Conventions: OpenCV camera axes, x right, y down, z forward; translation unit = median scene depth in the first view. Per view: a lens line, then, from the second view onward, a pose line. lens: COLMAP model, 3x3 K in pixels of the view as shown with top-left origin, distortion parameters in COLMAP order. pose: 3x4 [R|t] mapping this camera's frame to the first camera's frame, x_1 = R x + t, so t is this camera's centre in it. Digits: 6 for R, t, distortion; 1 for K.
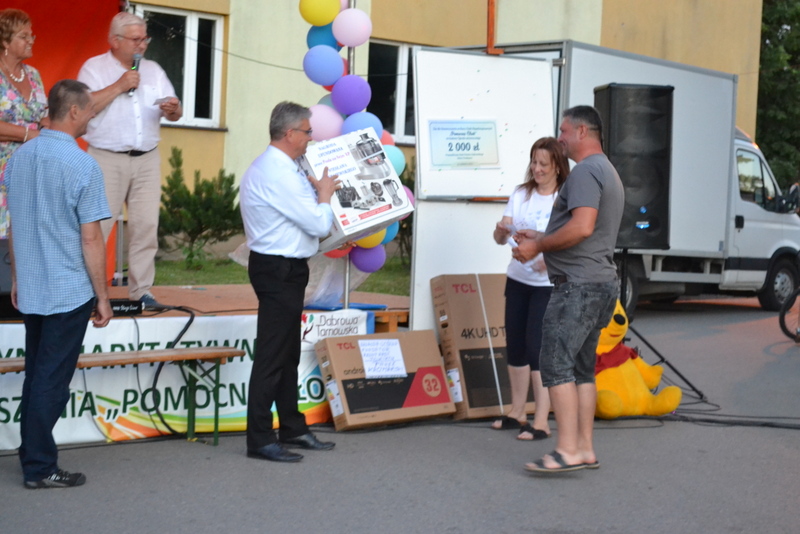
lens RADIAL K [[1566.3, 0, 400.0], [0, 1566.3, 267.0], [0, 0, 1]] dist [-0.019644, 0.086972]
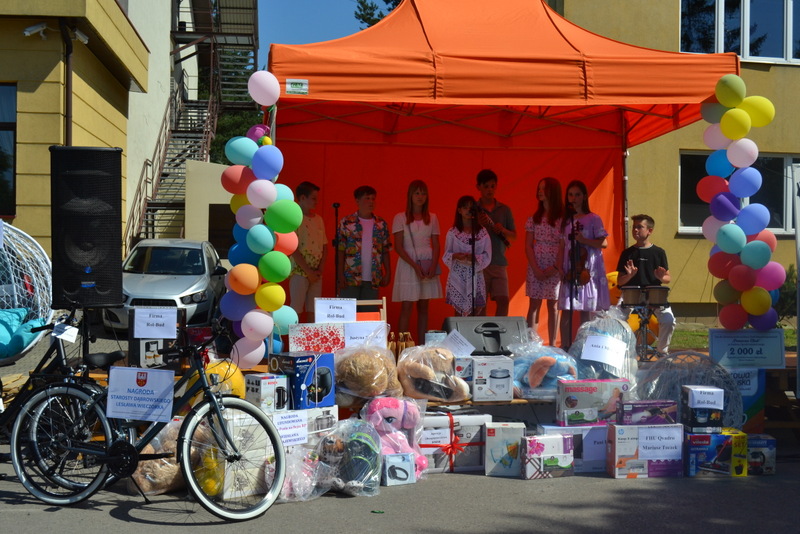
lens RADIAL K [[1022.7, 0, 400.0], [0, 1022.7, 267.0], [0, 0, 1]] dist [-0.025207, -0.011893]
pose [[0.829165, -0.039674, -0.557594, 0.204418], [0.001594, 0.997642, -0.068614, 0.001622], [0.559002, 0.056003, 0.827273, 0.123546]]
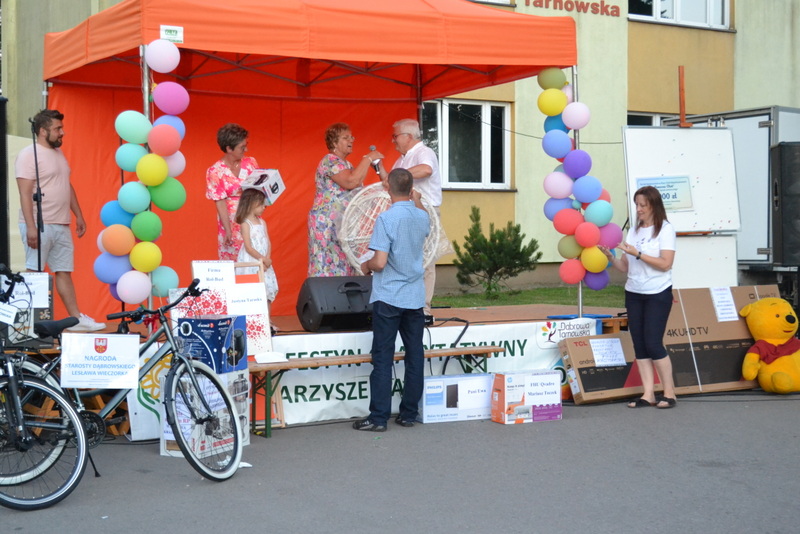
lens RADIAL K [[1299.5, 0, 400.0], [0, 1299.5, 267.0], [0, 0, 1]] dist [-0.012348, -0.054870]
pose [[0.975429, -0.043187, -0.216042, 0.058684], [0.037407, 0.998826, -0.030775, 0.011160], [0.217117, 0.021938, 0.975899, -0.155298]]
